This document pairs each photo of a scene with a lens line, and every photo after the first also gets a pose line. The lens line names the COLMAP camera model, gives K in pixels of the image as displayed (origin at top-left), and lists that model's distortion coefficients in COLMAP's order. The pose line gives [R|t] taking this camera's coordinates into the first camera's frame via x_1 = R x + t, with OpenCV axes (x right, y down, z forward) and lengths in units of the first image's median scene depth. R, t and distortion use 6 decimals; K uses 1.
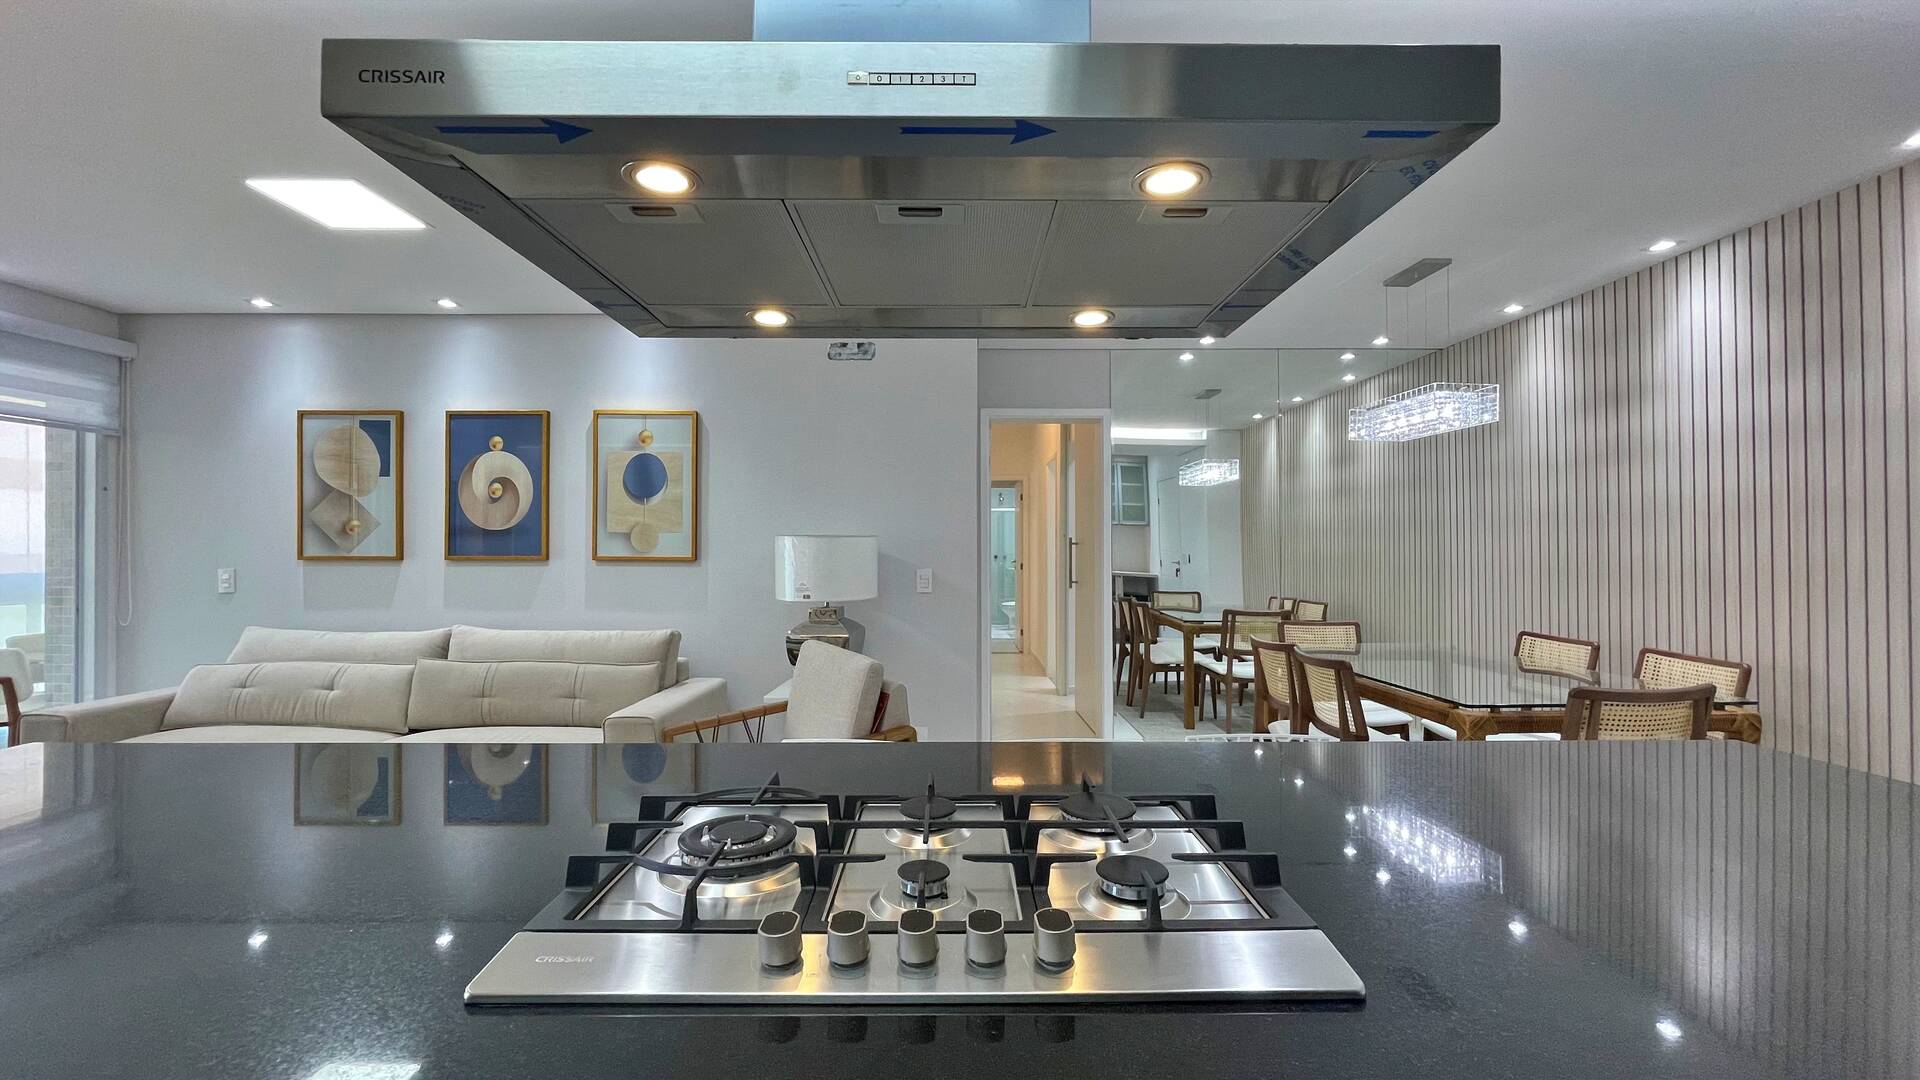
lens RADIAL K [[774.4, 0, 985.6], [0, 774.4, 542.4], [0, 0, 1]] dist [-0.000972, -0.000001]
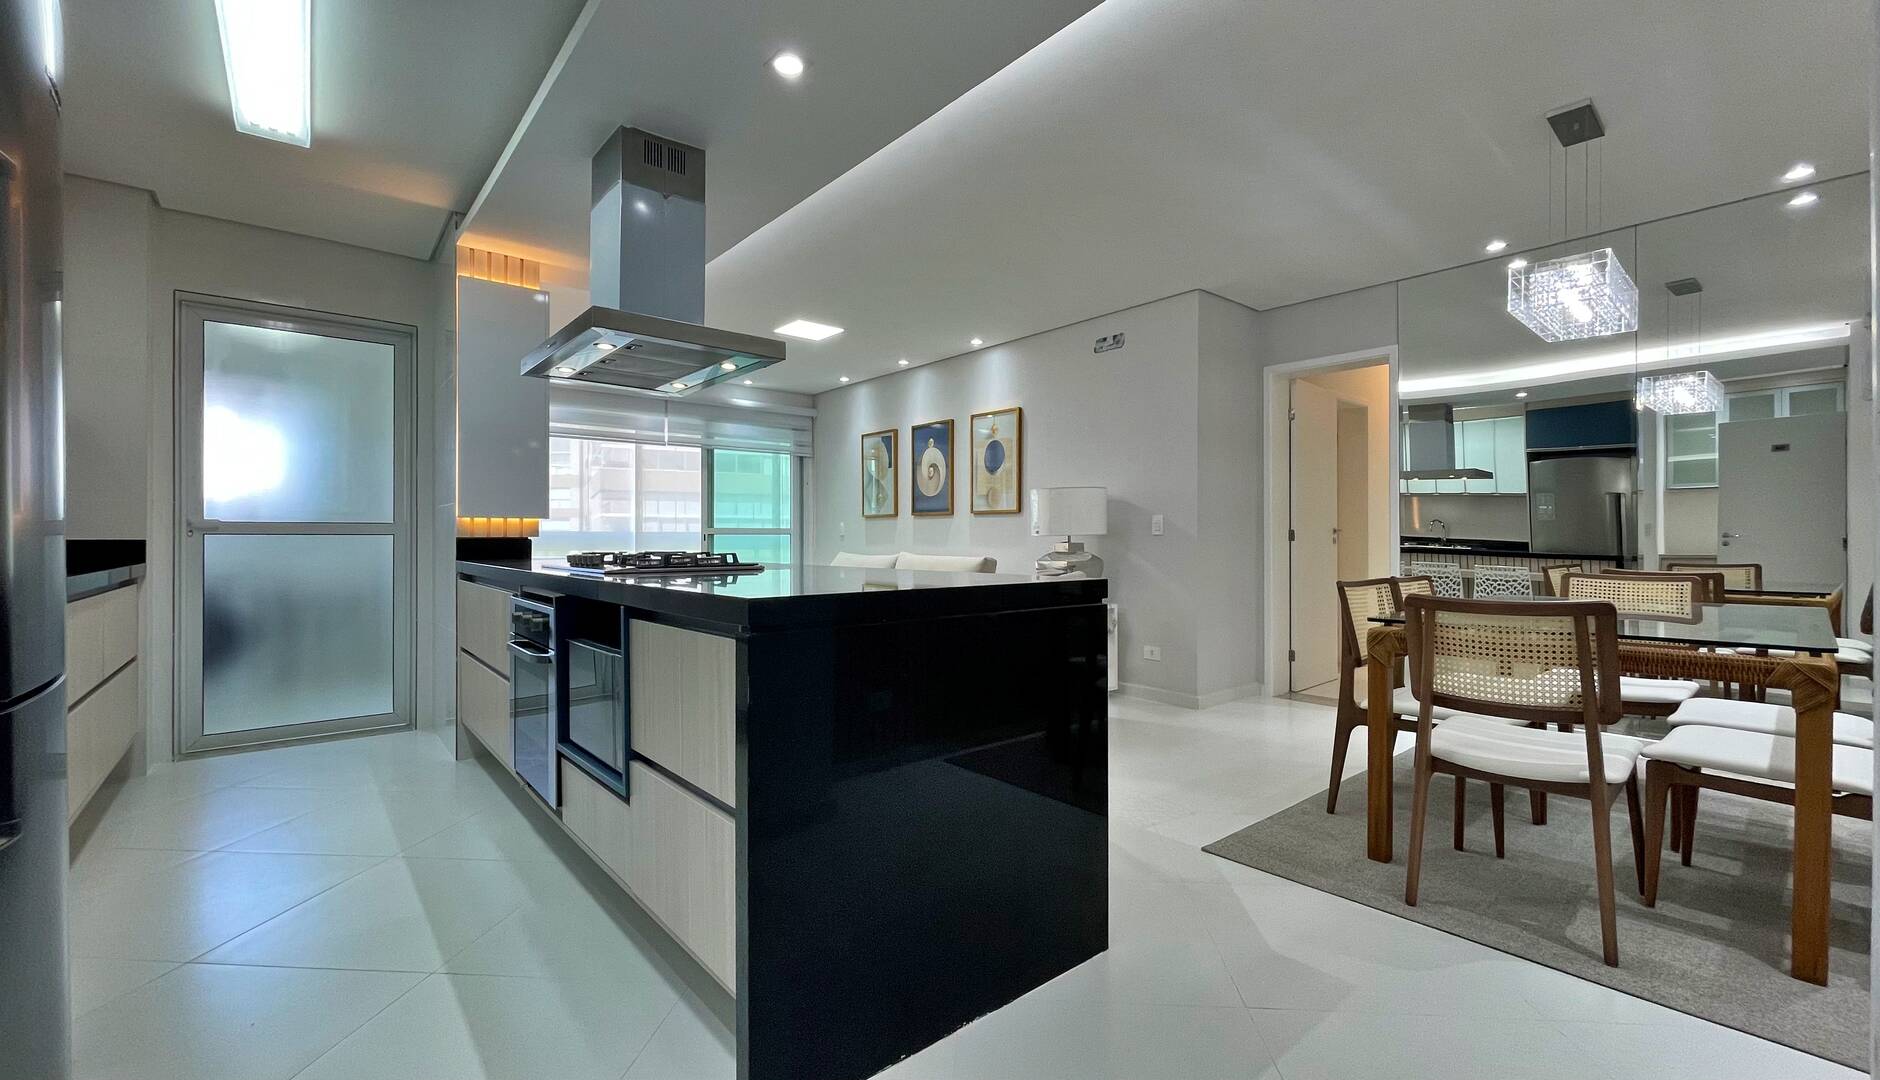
lens RADIAL K [[780.1, 0, 953.3], [0, 780.1, 538.0], [0, 0, 1]] dist [-0.001080, 0.000815]
pose [[0.648654, 0.000166, -0.761083, 0.635751], [0.004847, 0.999979, 0.004349, 0.063717], [0.761068, -0.006510, 0.648639, -0.019930]]
